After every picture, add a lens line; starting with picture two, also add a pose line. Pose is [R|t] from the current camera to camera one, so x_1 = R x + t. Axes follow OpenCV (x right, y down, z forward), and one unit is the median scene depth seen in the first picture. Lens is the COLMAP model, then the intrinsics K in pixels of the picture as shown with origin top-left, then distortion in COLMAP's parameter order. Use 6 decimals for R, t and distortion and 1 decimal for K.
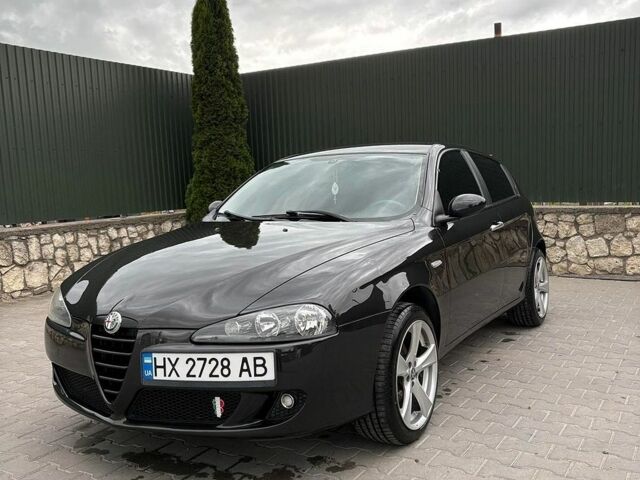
lens RADIAL K [[636.6, 0, 320.1], [0, 636.6, 250.6], [0, 0, 1]] dist [0.189652, -0.593116]
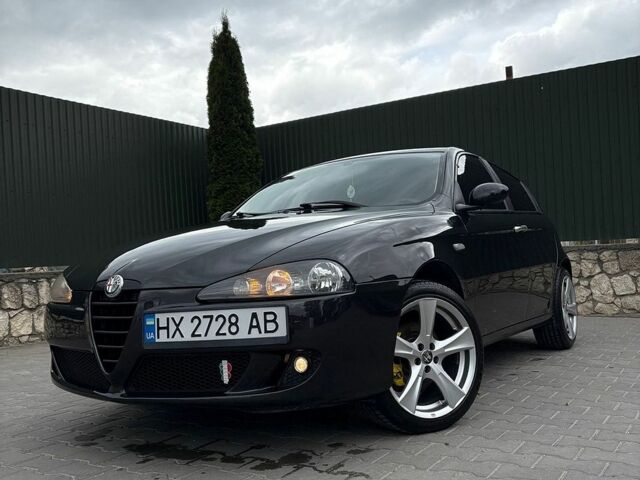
lens RADIAL K [[643.0, 0, 323.1], [0, 643.0, 253.0], [0, 0, 1]] dist [0.073982, -0.184236]
pose [[0.999710, -0.014151, -0.019504, 0.000082], [0.011651, 0.992362, -0.122810, 0.170657], [0.021093, 0.122547, 0.992239, 0.067464]]
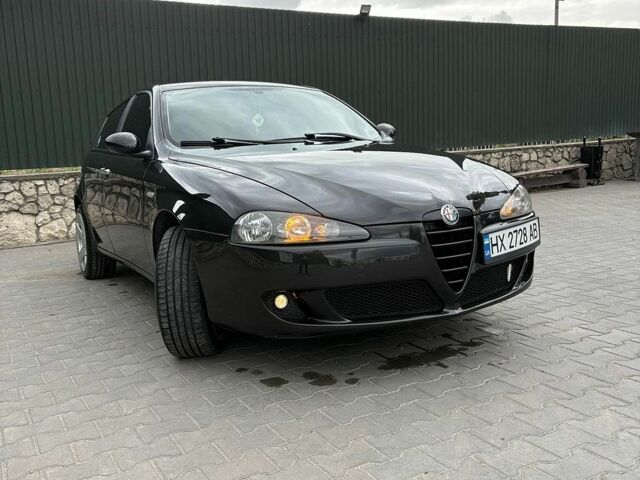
lens RADIAL K [[641.4, 0, 337.5], [0, 641.4, 258.2], [0, 0, 1]] dist [0.083903, -0.262090]
pose [[0.489876, -0.144704, 0.859699, -1.202666], [0.117234, 0.988106, 0.099515, 0.054573], [-0.863874, 0.052036, 0.501013, 0.609996]]
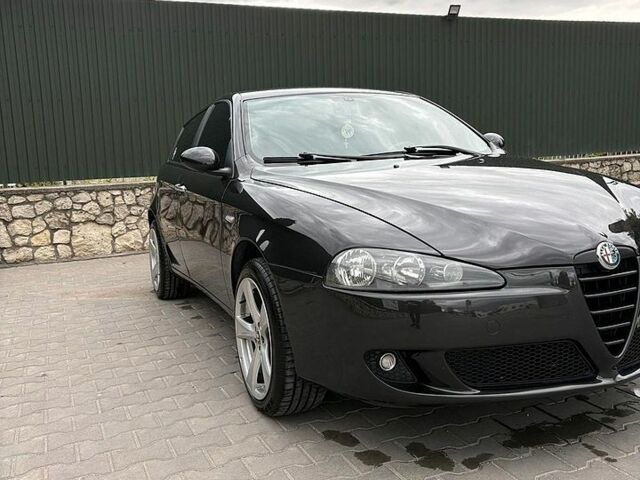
lens RADIAL K [[643.0, 0, 323.1], [0, 643.0, 253.0], [0, 0, 1]] dist [0.073982, -0.184236]
pose [[0.598422, -0.118925, 0.792306, -1.071585], [0.107135, 0.991919, 0.067969, 0.018349], [-0.793986, 0.044210, 0.606327, 0.748587]]
